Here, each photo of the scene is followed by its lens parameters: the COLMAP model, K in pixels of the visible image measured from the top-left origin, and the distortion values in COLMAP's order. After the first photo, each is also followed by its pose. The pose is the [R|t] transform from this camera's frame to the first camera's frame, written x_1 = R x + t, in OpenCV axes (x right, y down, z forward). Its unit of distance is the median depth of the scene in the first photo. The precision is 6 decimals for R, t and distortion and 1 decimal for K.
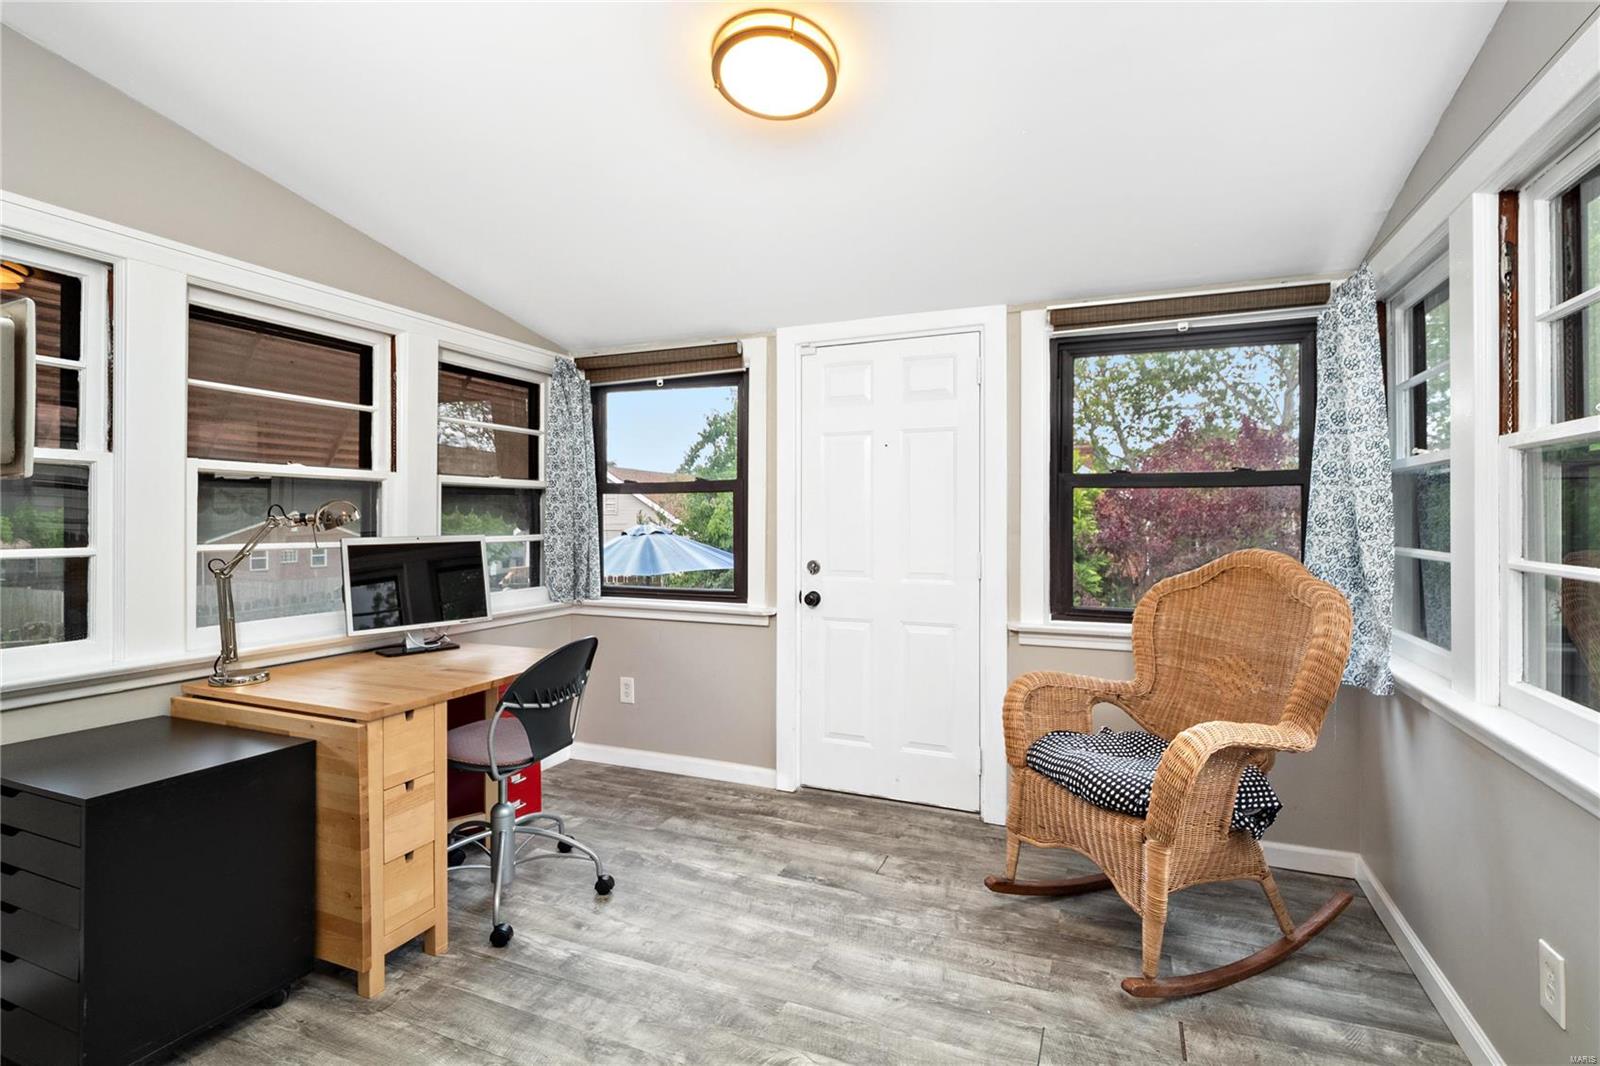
lens RADIAL K [[763.4, 0, 799.6], [0, 763.4, 517.5], [0, 0, 1]] dist [-0.007944, -0.001037]
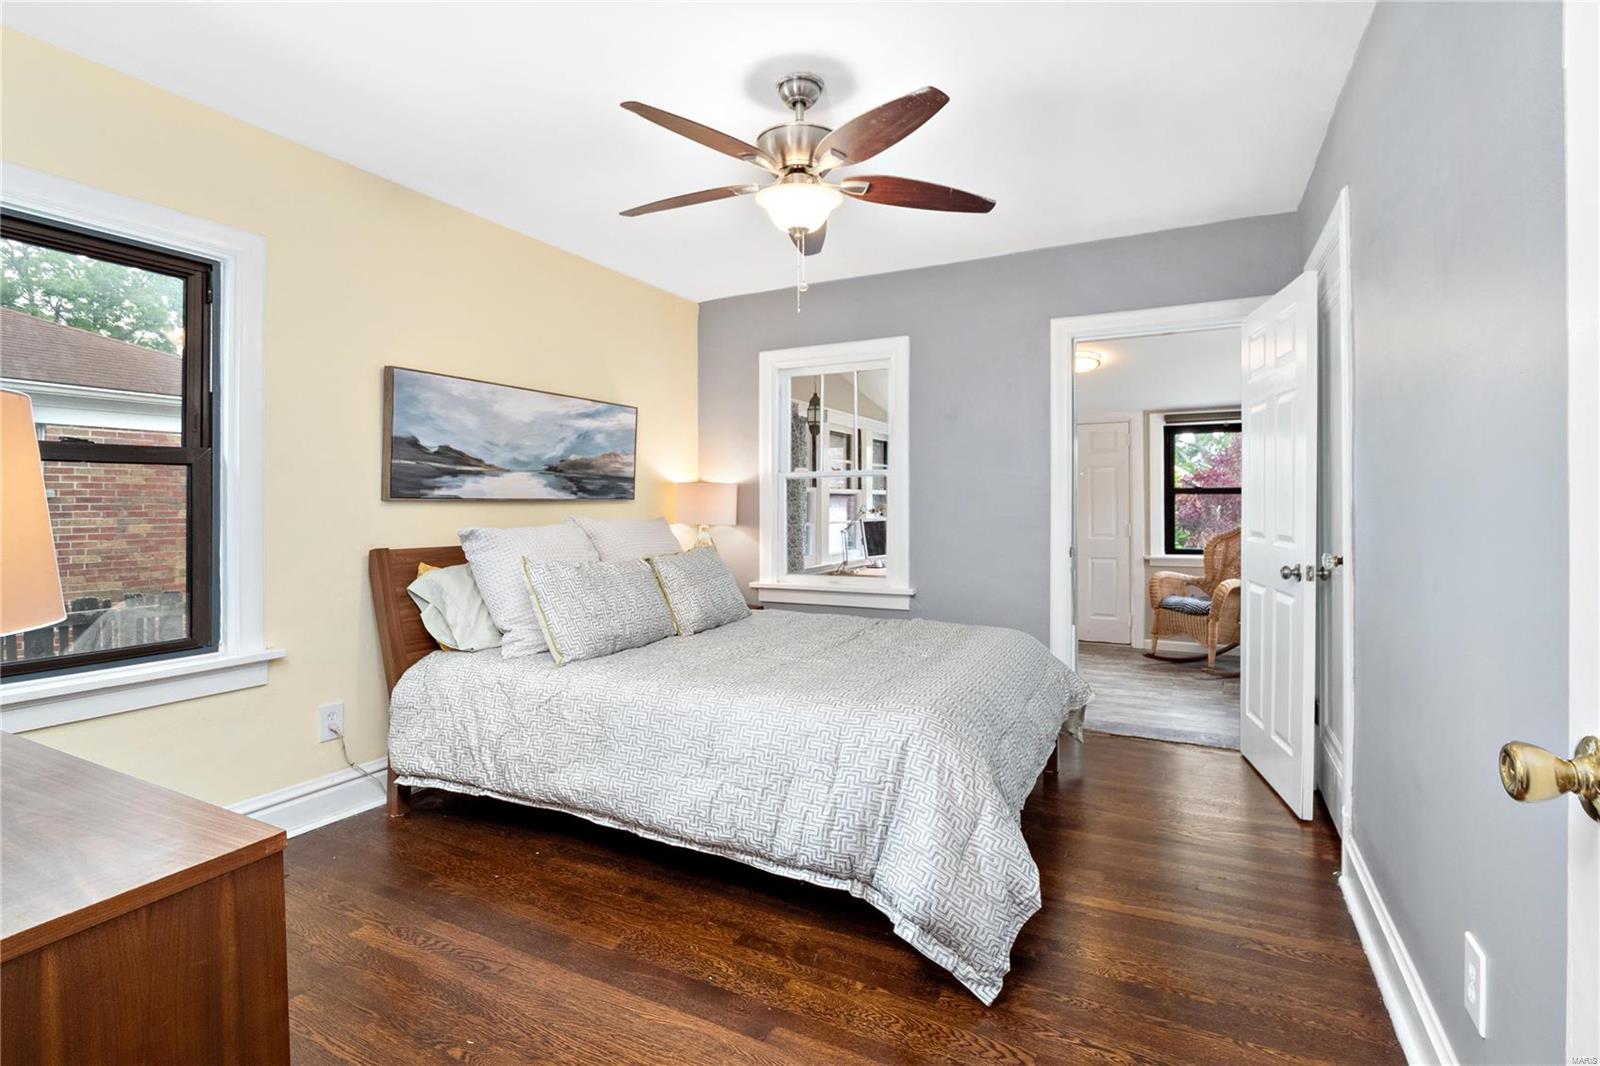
lens RADIAL K [[763.4, 0, 775.2], [0, 763.4, 506.4], [0, 0, 1]] dist [-0.007944, -0.001037]
pose [[0.995126, -0.006335, -0.098406, -0.571290], [0.006804, 0.999967, 0.004437, -0.022067], [0.098374, -0.005085, 0.995136, -1.296376]]
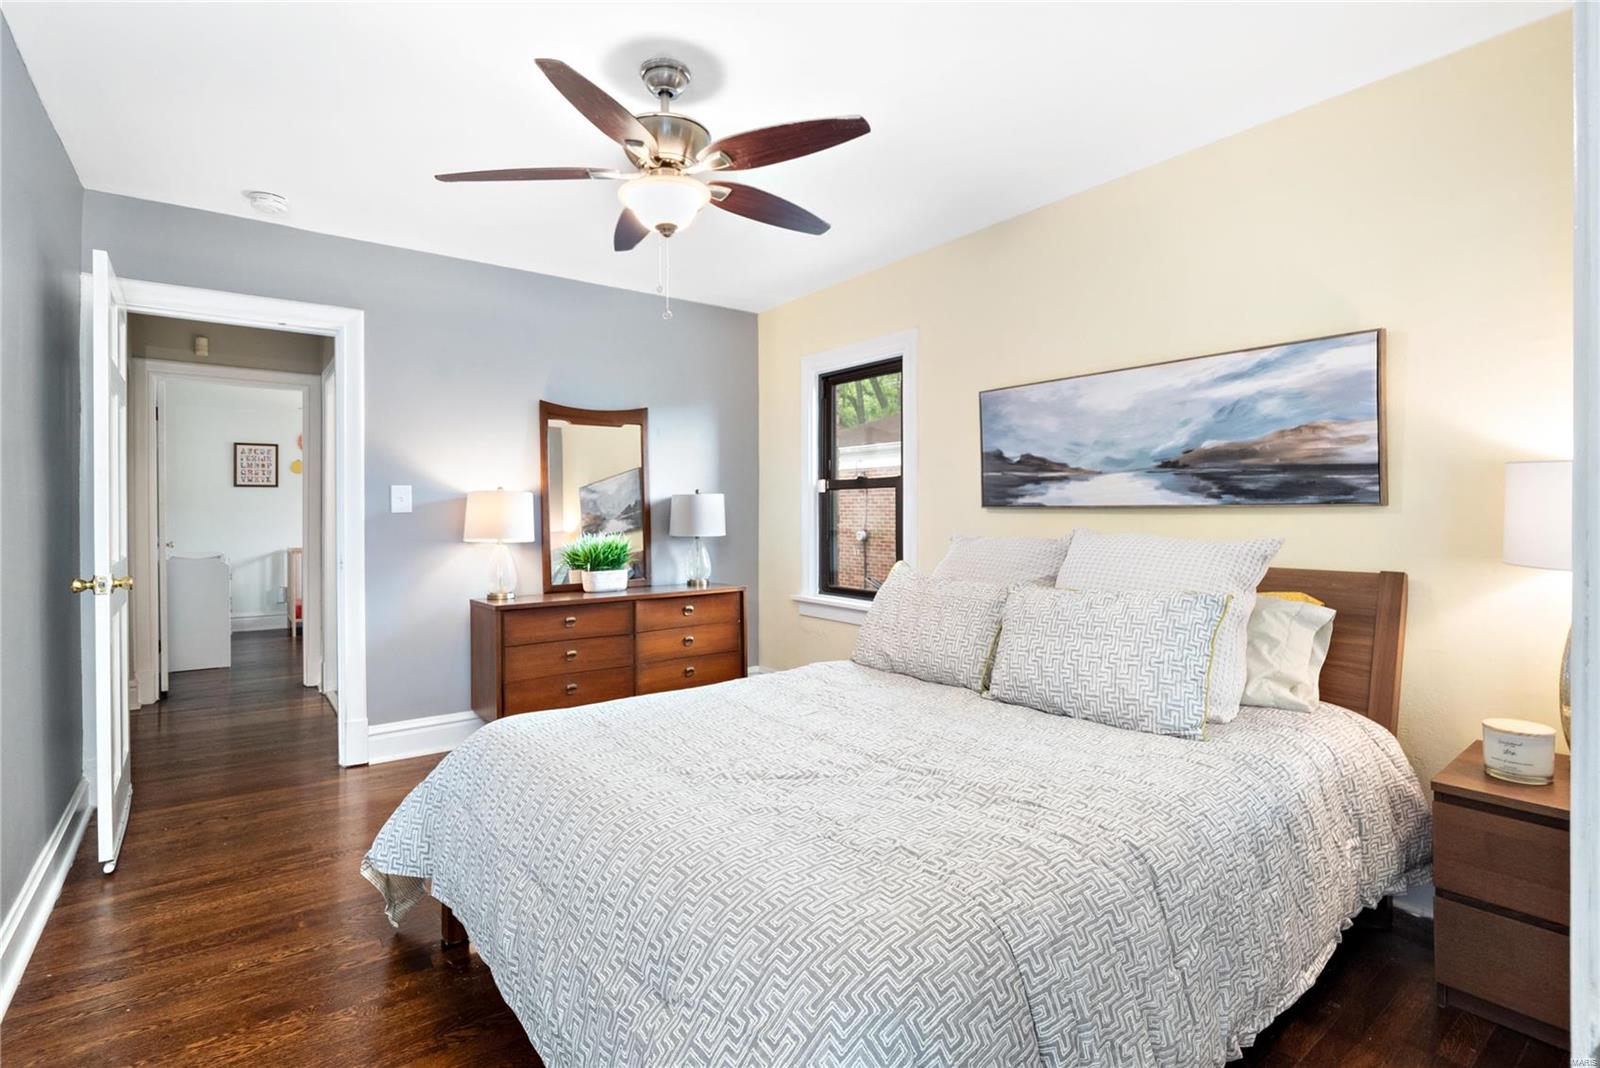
lens RADIAL K [[763.4, 0, 806.8], [0, 763.4, 517.9], [0, 0, 1]] dist [-0.007944, -0.001037]
pose [[-0.494494, 0.008071, -0.869143, 1.116490], [0.002301, 0.999966, 0.007977, -0.029591], [0.869178, 0.001944, -0.494496, 2.775523]]
